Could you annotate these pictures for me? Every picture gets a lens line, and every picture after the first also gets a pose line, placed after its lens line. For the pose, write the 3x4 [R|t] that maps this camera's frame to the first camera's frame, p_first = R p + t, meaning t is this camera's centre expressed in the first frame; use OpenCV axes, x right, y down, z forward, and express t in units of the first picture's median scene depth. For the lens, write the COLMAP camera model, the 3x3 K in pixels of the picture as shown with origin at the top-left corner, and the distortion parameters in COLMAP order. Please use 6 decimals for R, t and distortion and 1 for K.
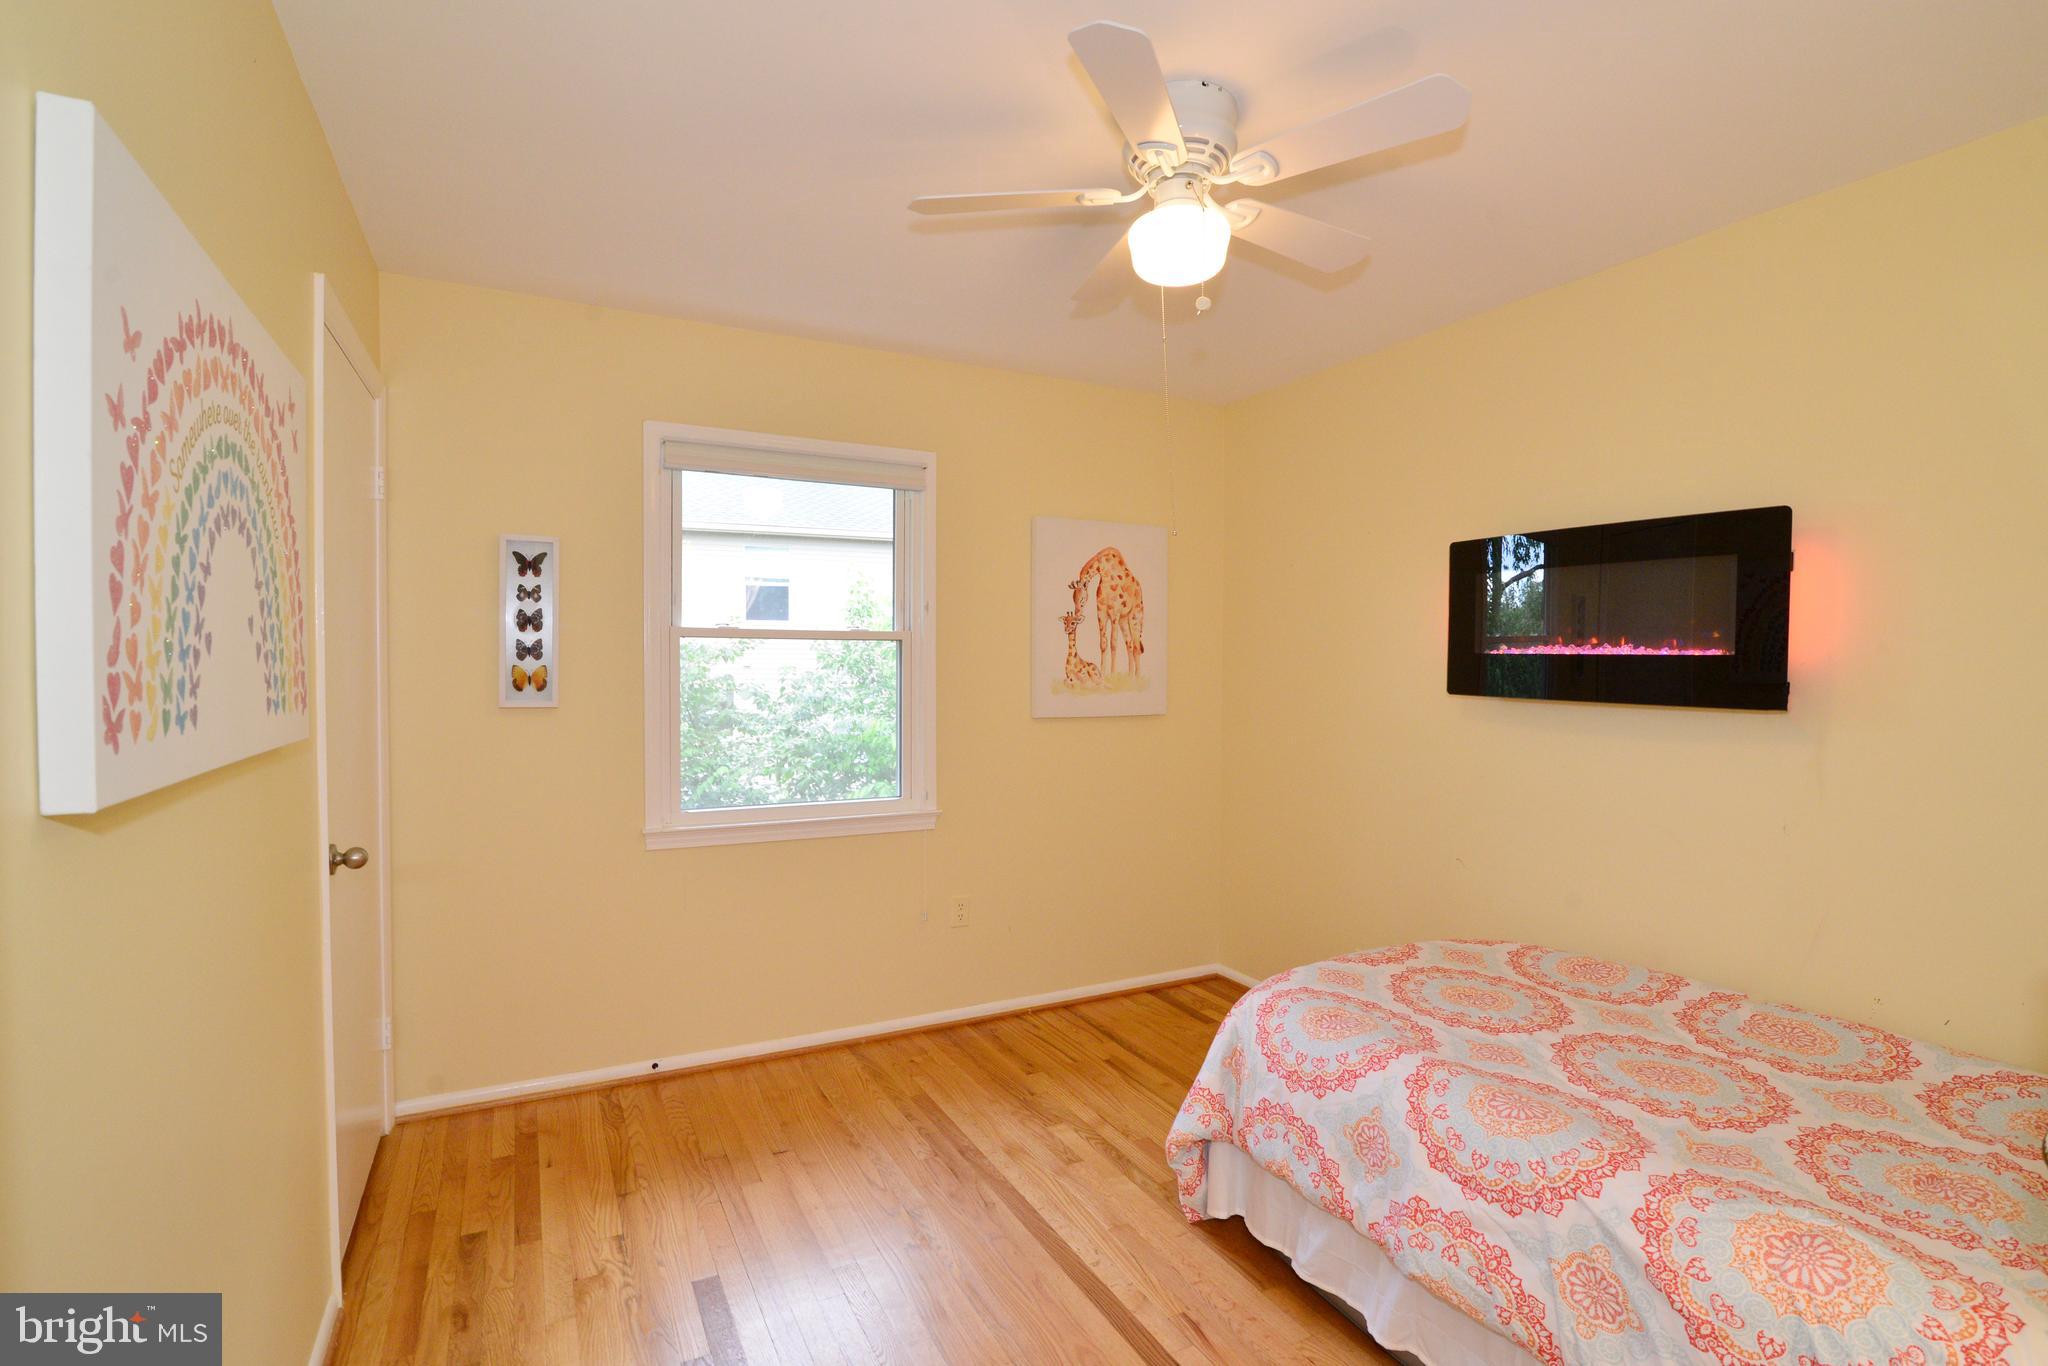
lens RADIAL K [[936.3, 0, 1021.6], [0, 936.3, 688.5], [0, 0, 1]] dist [-0.017434, 0.000961]
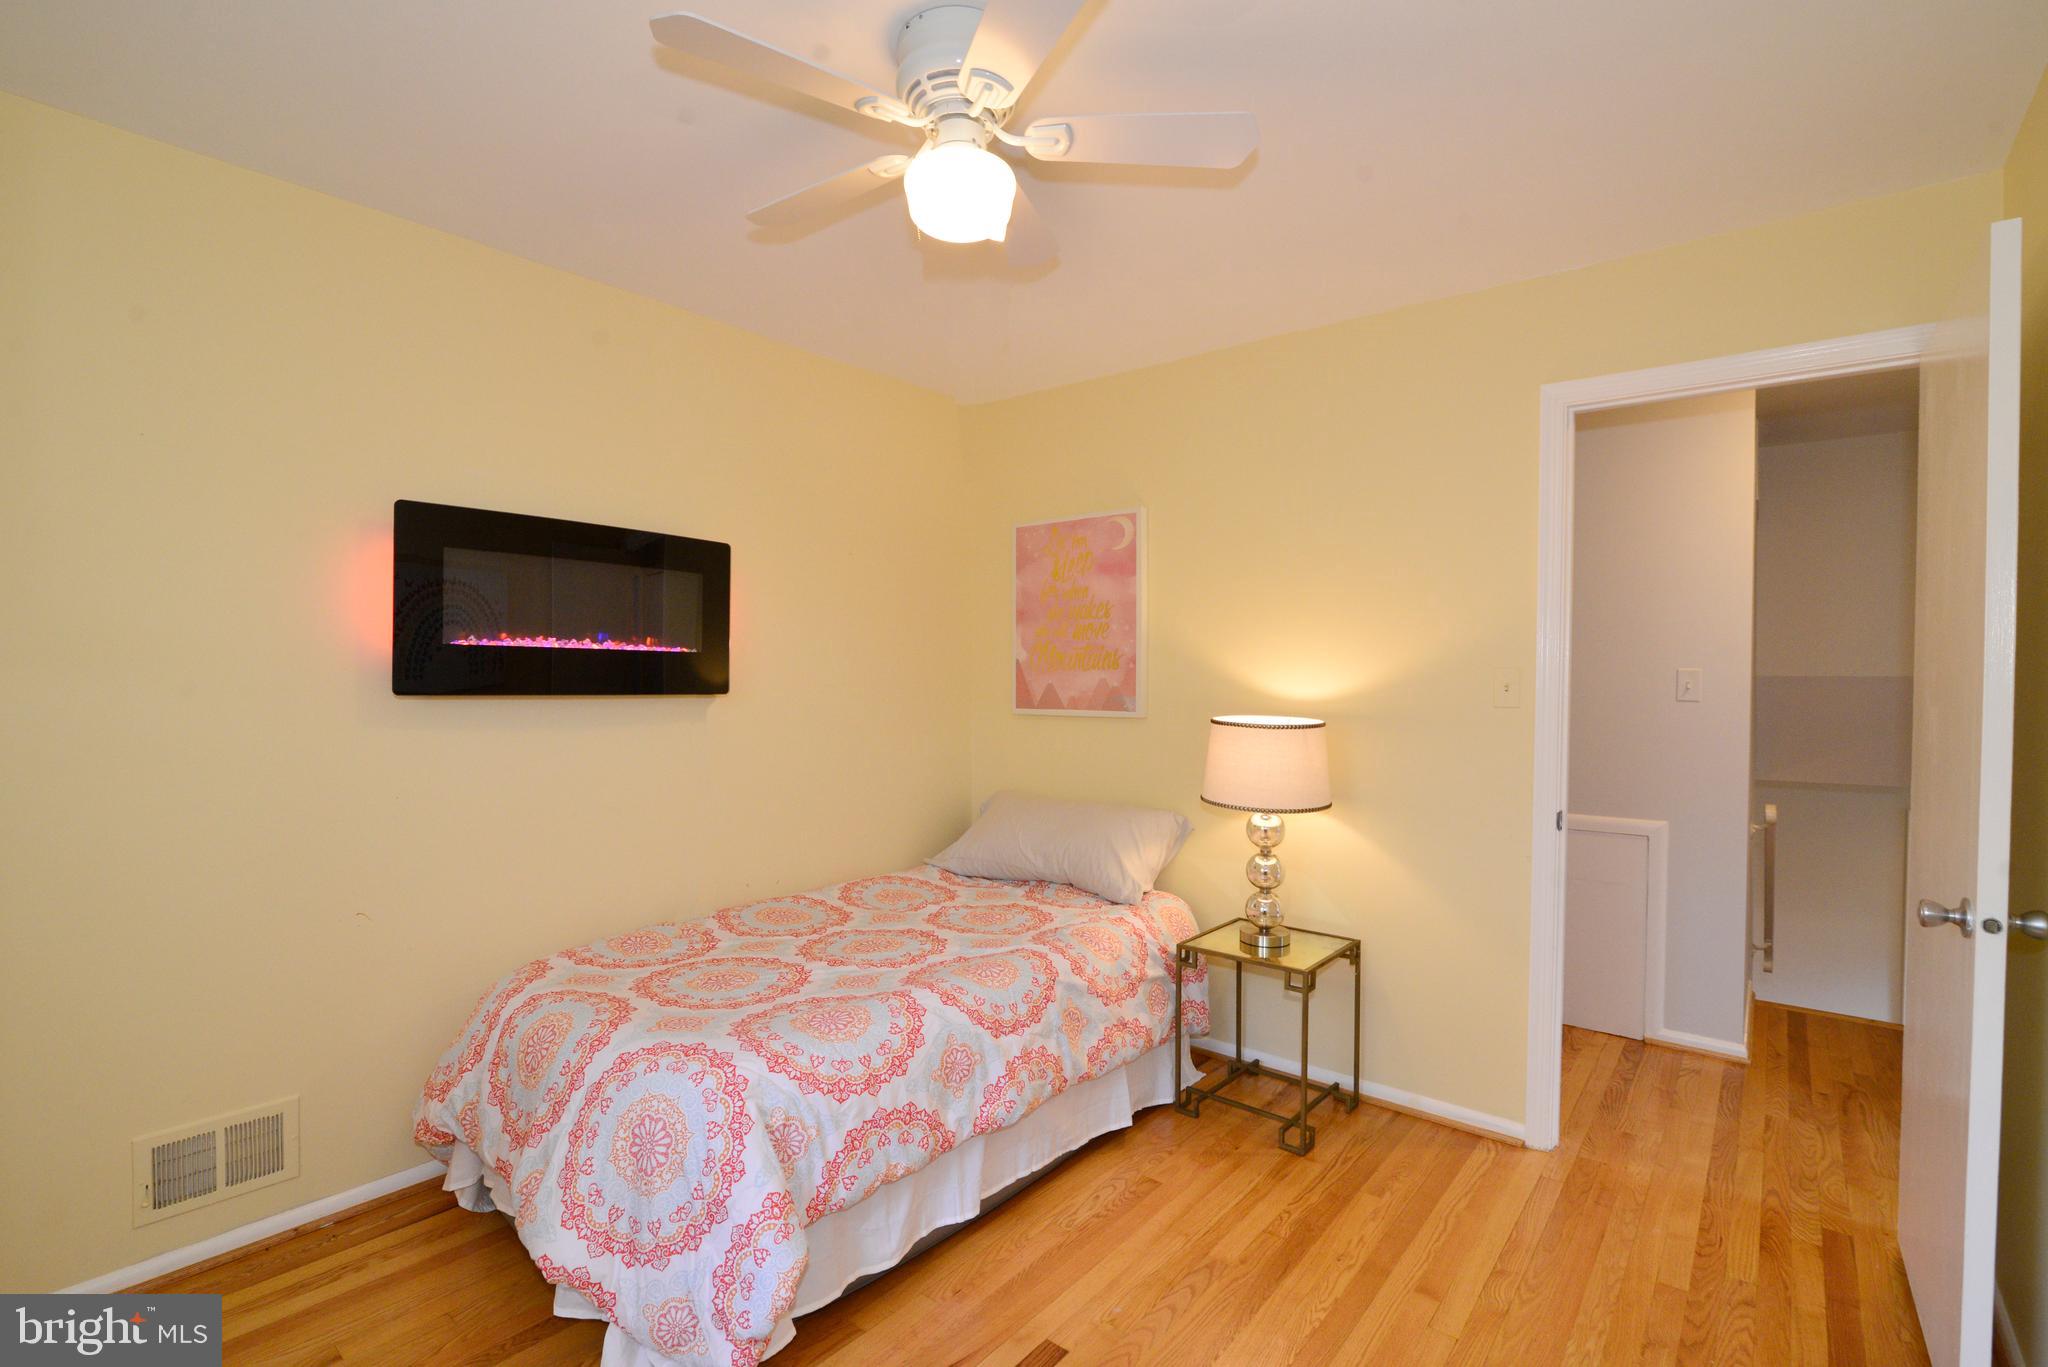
lens RADIAL K [[936.3, 0, 1021.6], [0, 936.3, 689.0], [0, 0, 1]] dist [-0.017434, 0.000961]
pose [[-0.398073, -0.019577, 0.917145, -0.614071], [0.010213, 0.999616, 0.025770, -0.014297], [-0.917297, 0.019625, -0.397720, 1.159919]]
